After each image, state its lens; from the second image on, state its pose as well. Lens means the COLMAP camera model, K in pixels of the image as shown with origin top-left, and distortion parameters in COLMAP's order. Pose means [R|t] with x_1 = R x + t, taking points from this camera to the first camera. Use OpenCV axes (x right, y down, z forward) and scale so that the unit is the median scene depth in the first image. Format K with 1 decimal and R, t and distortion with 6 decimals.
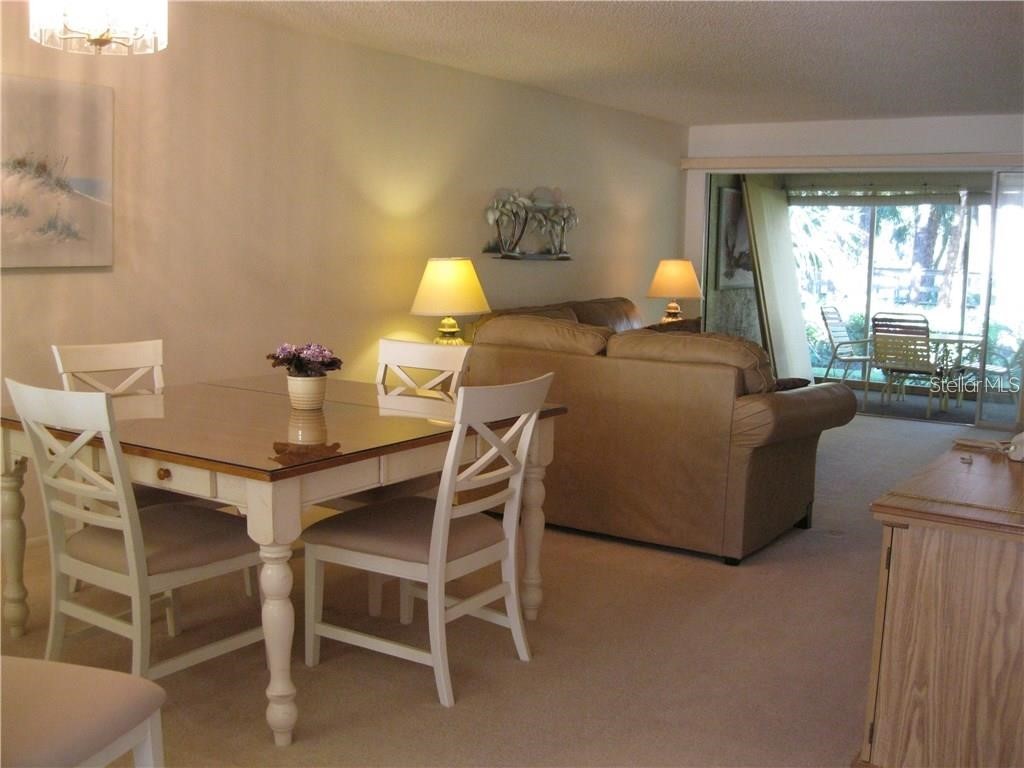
lens RADIAL K [[1054.2, 0, 511.3], [0, 1054.2, 385.9], [0, 0, 1]] dist [-0.105114, 0.000000]
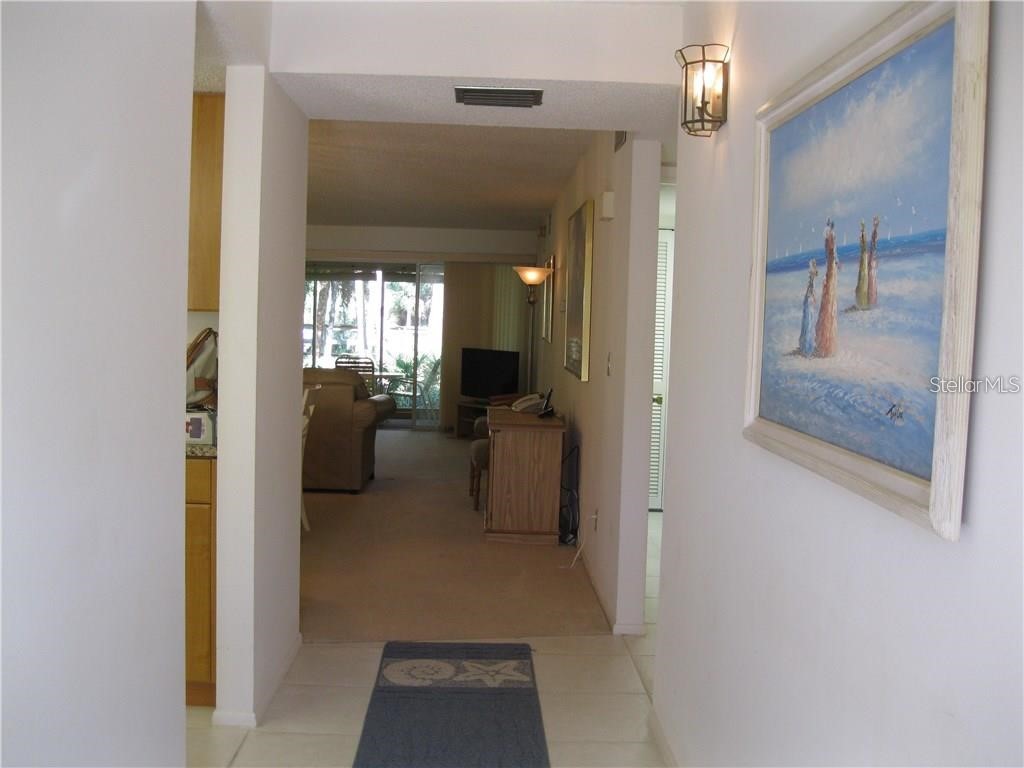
lens RADIAL K [[1054.2, 0, 512.0], [0, 1054.2, 383.4], [0, 0, 1]] dist [-0.105114, 0.000000]
pose [[0.811656, -0.030227, 0.583353, -0.636582], [0.060780, 0.997610, -0.032876, 0.057167], [-0.580965, 0.062140, 0.811553, -0.662058]]
